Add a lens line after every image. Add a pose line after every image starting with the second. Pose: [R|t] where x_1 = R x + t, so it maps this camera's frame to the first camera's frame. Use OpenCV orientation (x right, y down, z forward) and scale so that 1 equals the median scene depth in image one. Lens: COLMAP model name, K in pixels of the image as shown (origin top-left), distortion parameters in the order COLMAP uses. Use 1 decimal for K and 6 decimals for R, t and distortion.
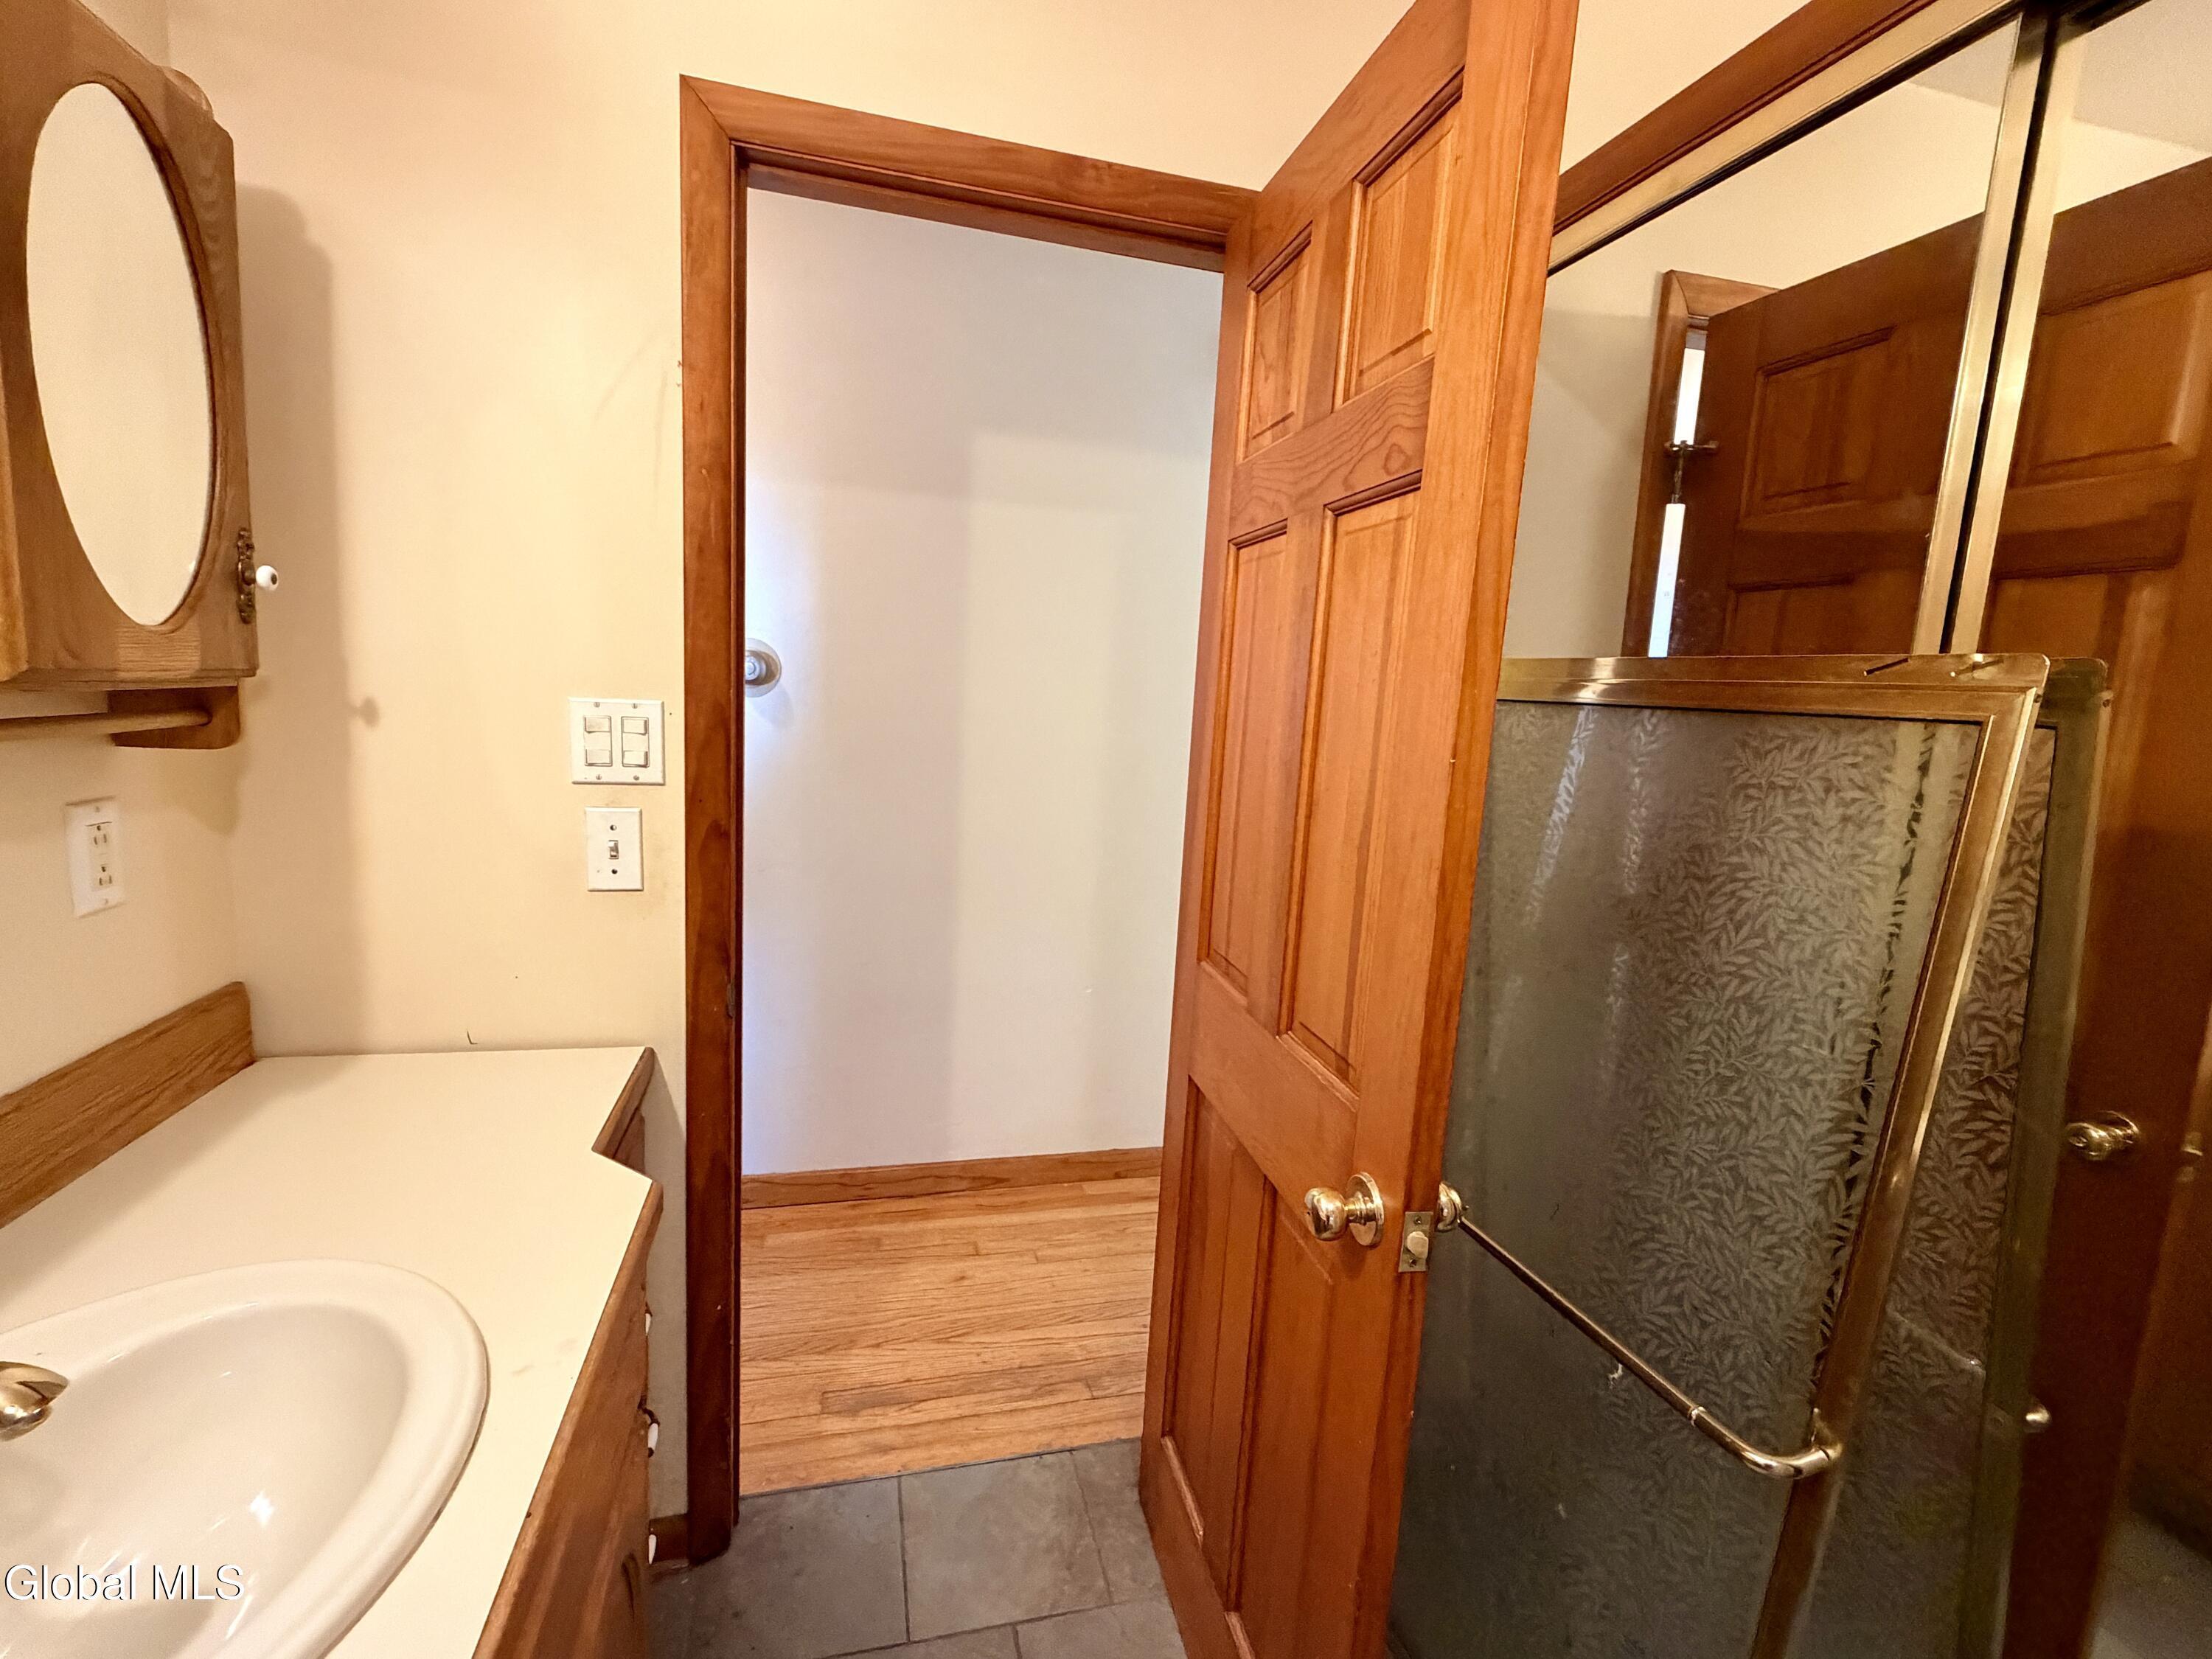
lens RADIAL K [[979.8, 0, 1107.6], [0, 979.8, 823.3], [0, 0, 1]] dist [-0.001109, 0.000345]
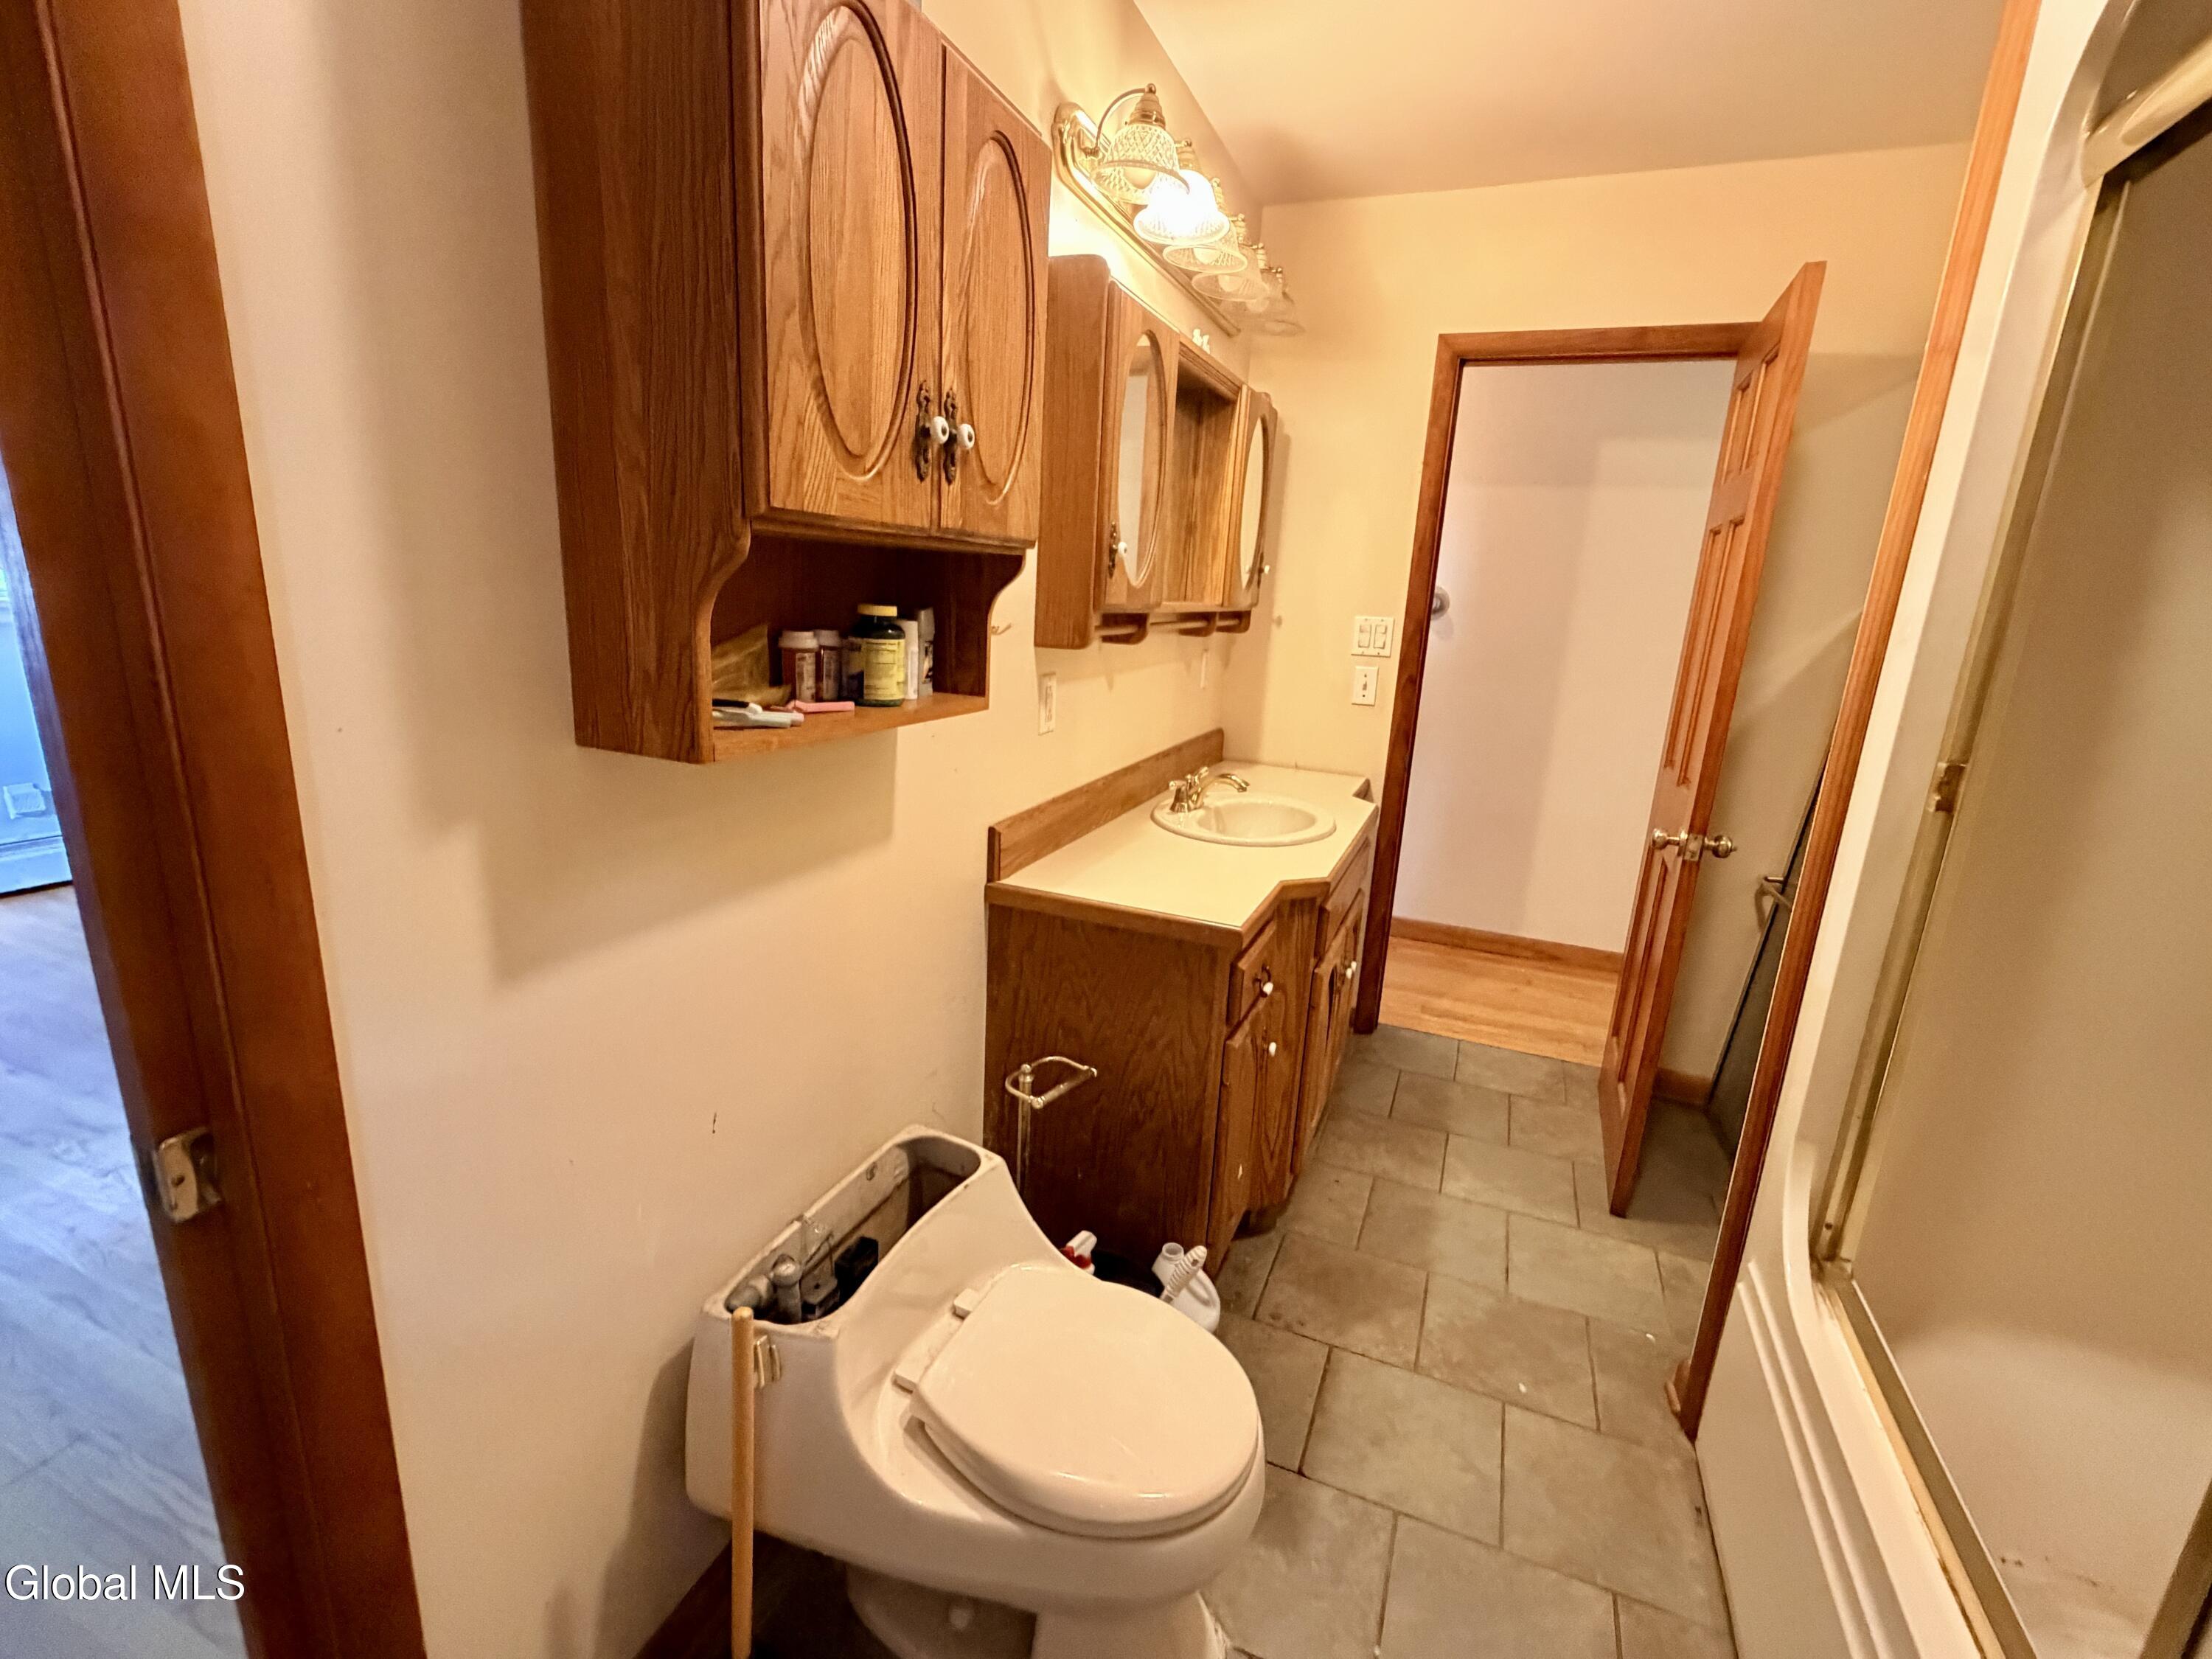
lens RADIAL K [[979.8, 0, 1107.6], [0, 979.8, 823.3], [0, 0, 1]] dist [-0.001109, 0.000345]
pose [[0.799695, 0.130625, -0.586024, 0.309440], [-0.093028, 0.991217, 0.093995, 0.151043], [0.593155, -0.020651, 0.804823, -0.949594]]
